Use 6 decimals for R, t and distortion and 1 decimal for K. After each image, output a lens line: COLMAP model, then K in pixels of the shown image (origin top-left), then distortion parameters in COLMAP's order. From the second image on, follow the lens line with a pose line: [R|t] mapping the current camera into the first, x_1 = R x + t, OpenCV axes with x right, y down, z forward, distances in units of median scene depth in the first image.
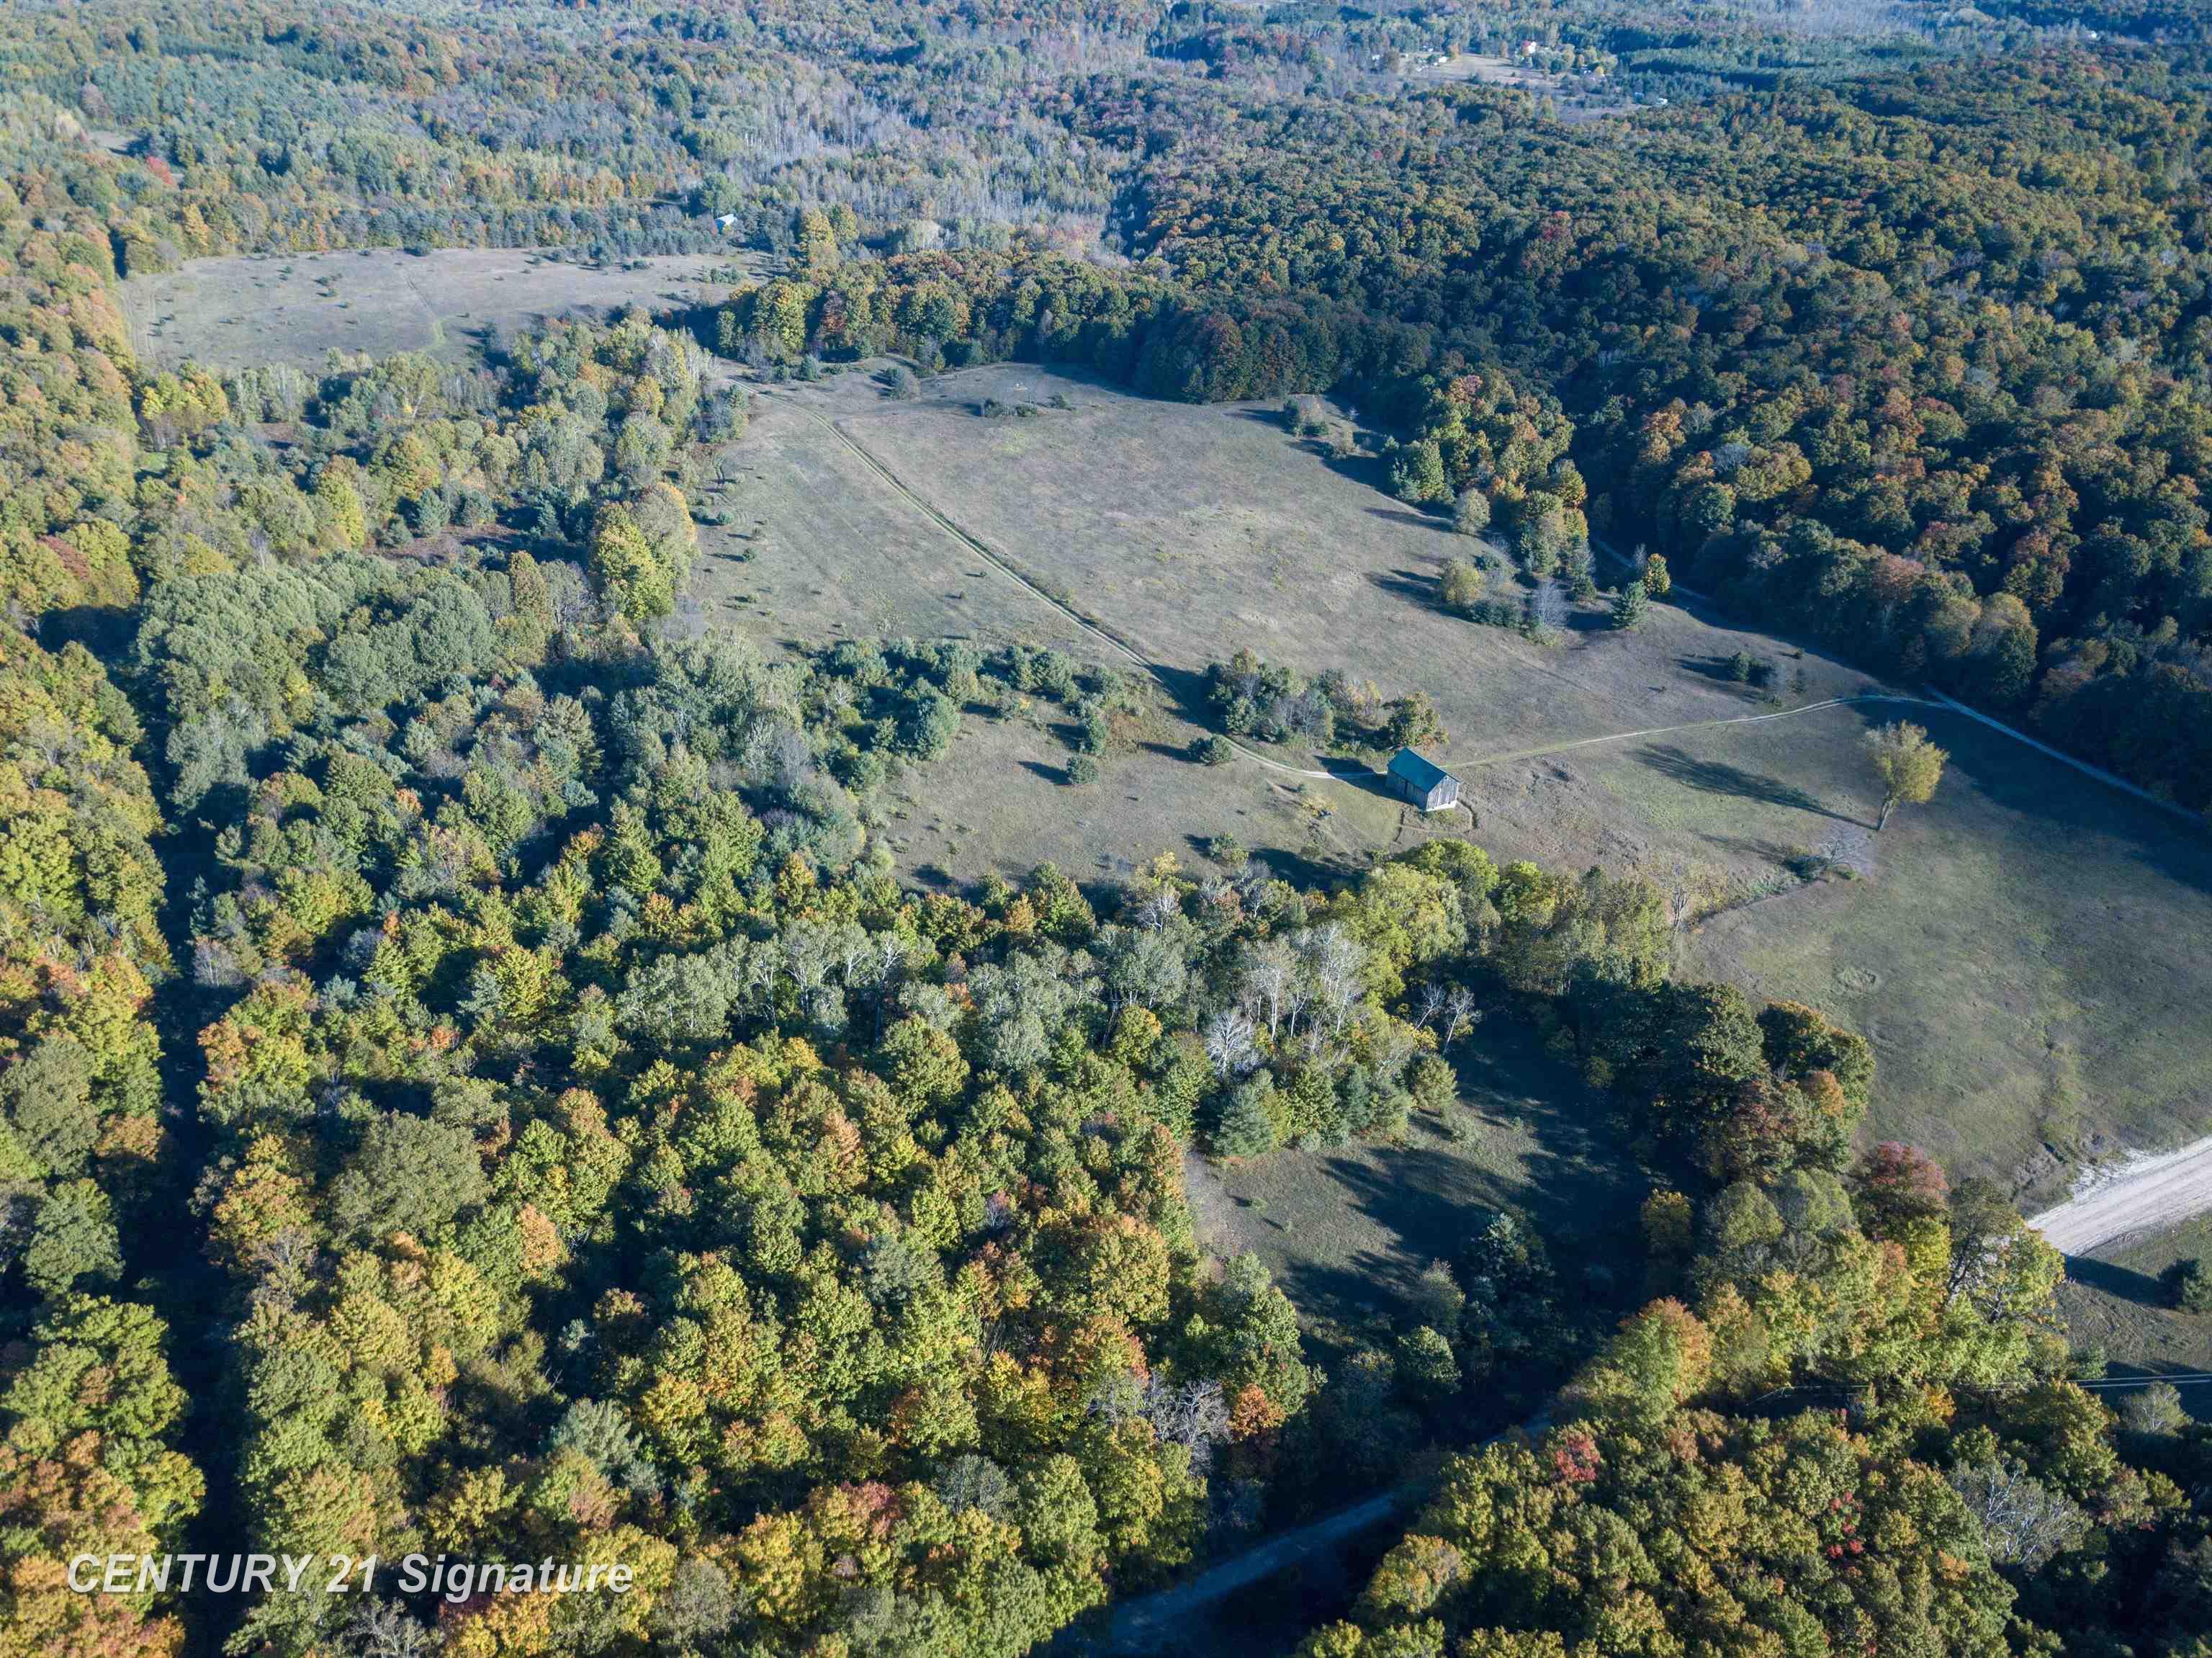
lens RADIAL K [[1701.7, 0, 1090.0], [0, 1701.7, 829.8], [0, 0, 1]] dist [0.003202, 0.000732]
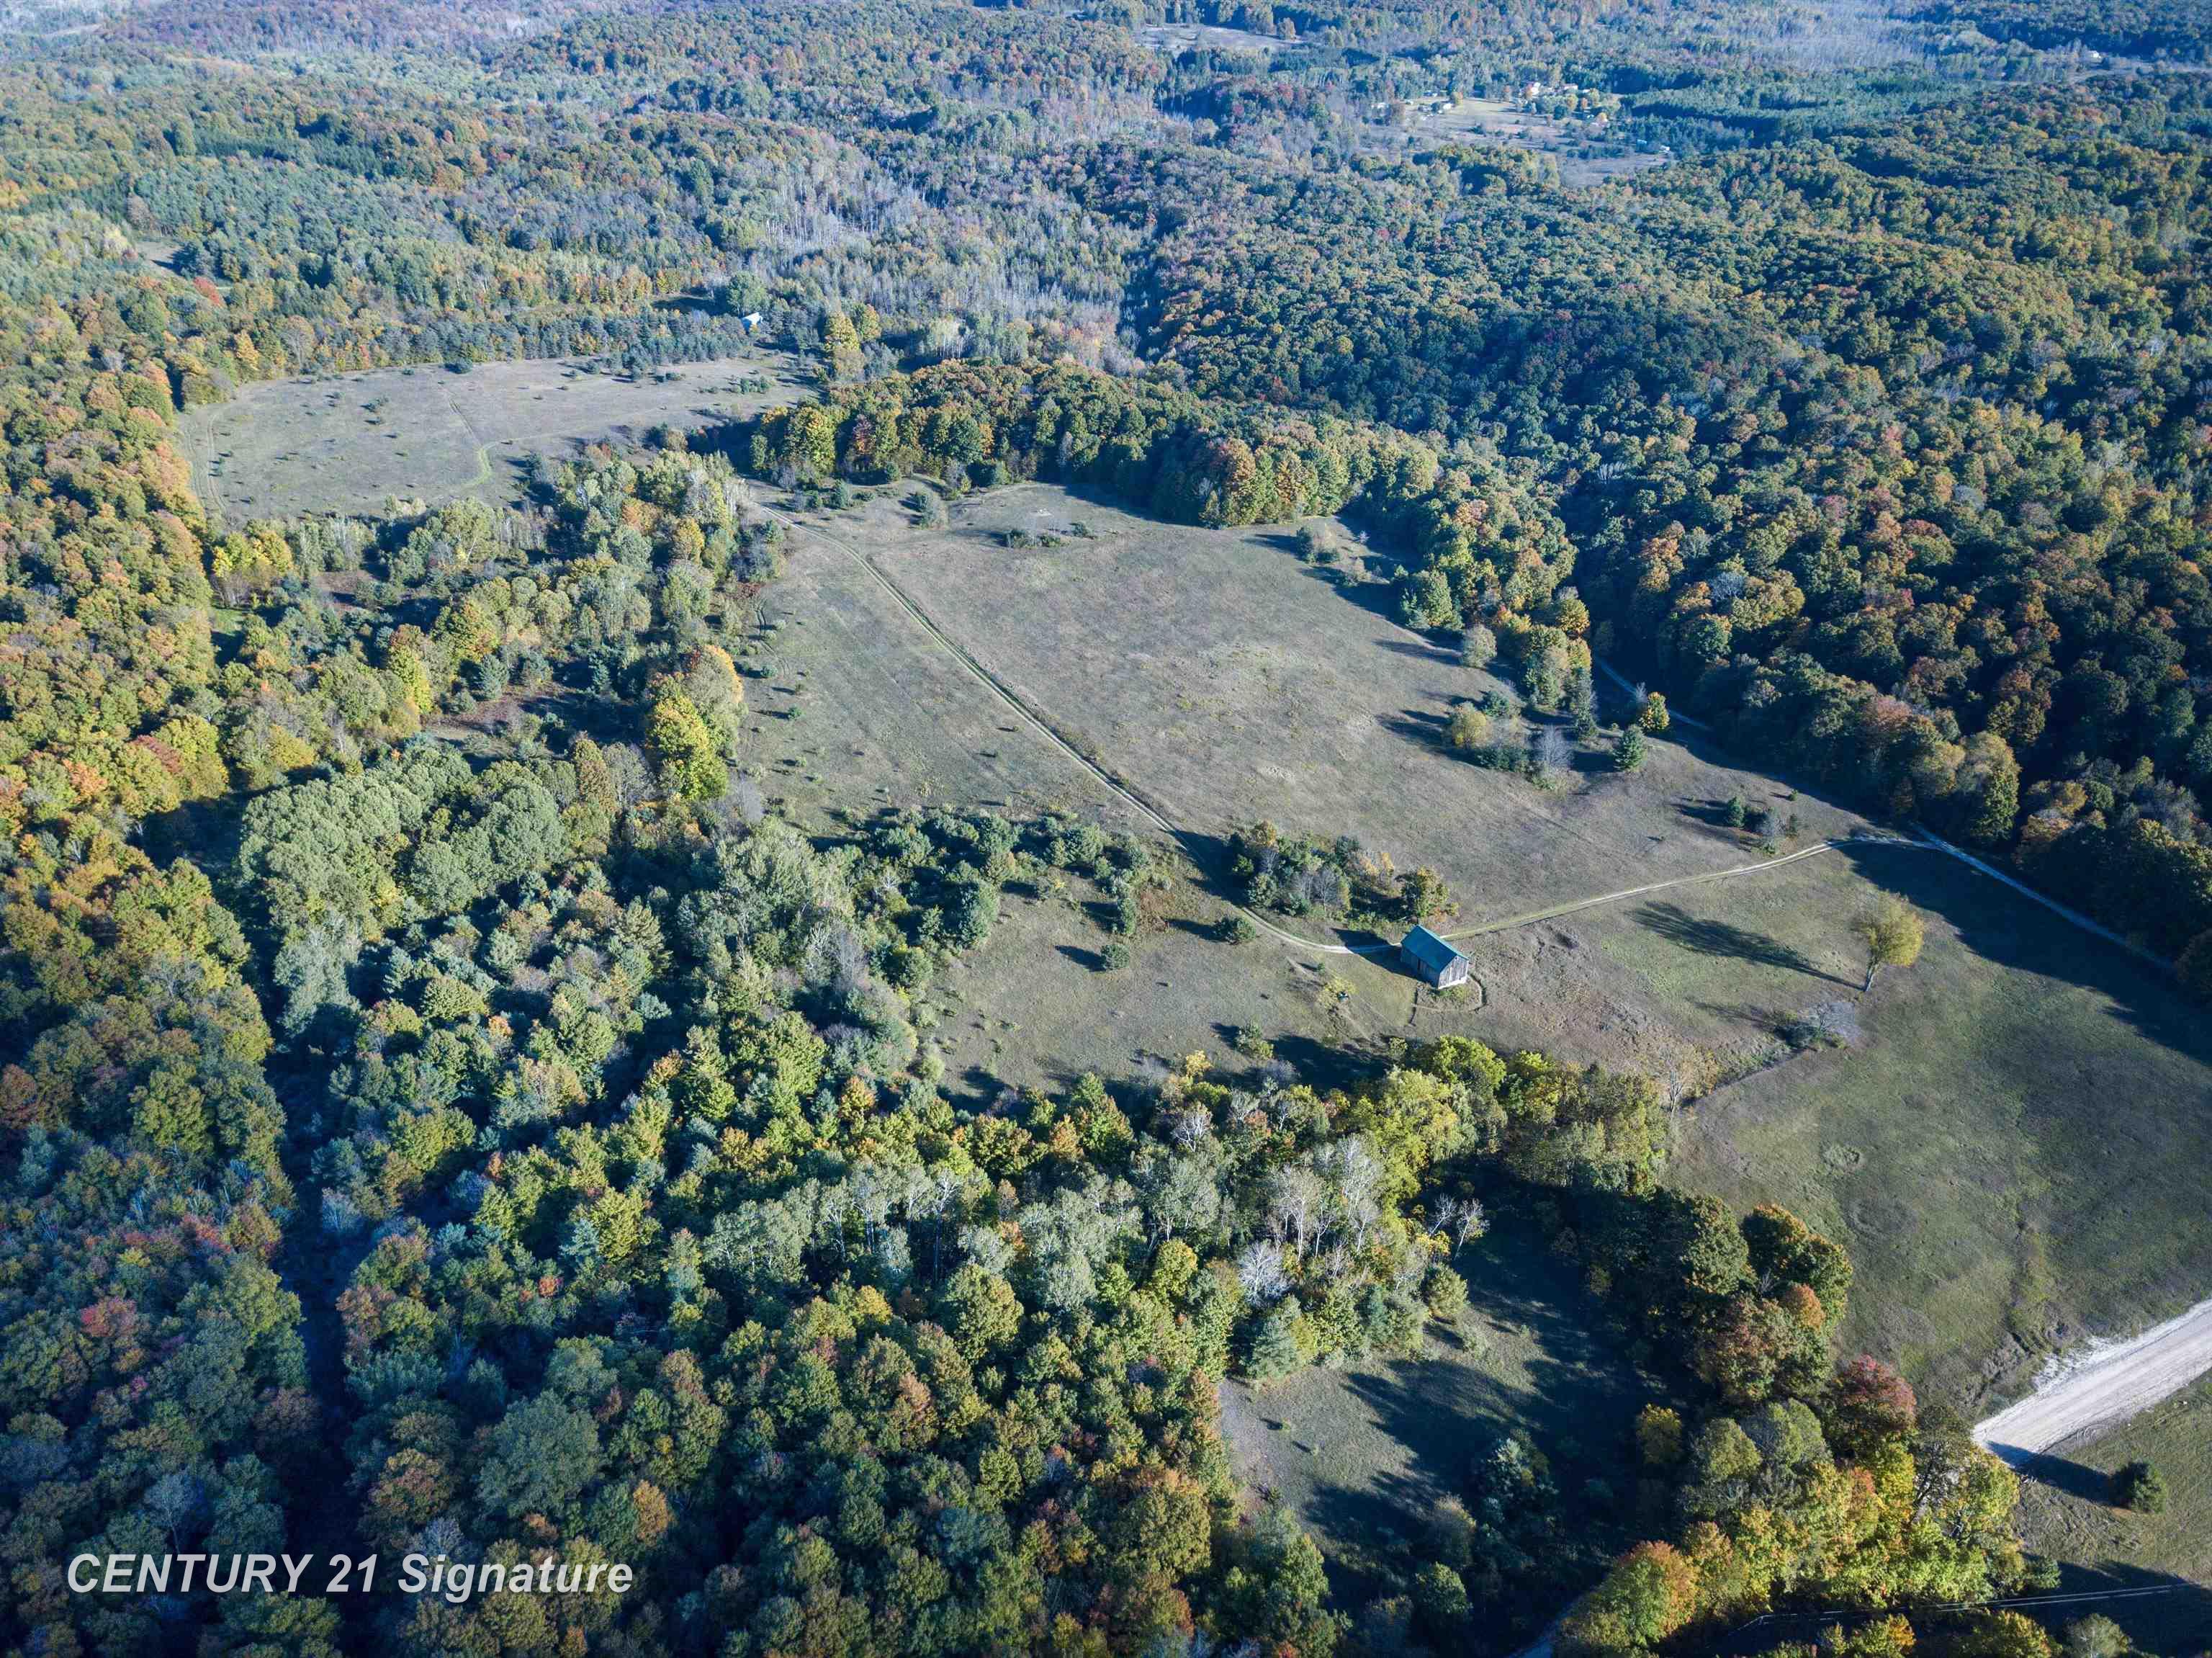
lens RADIAL K [[1691.2, 0, 1089.2], [0, 1691.2, 844.1], [0, 0, 1]] dist [0.004505, -0.000503]
pose [[0.999586, -0.023978, -0.015878, -0.002311], [0.024084, 0.999689, 0.006518, -0.102273], [0.015717, -0.006898, 0.999853, -0.059531]]
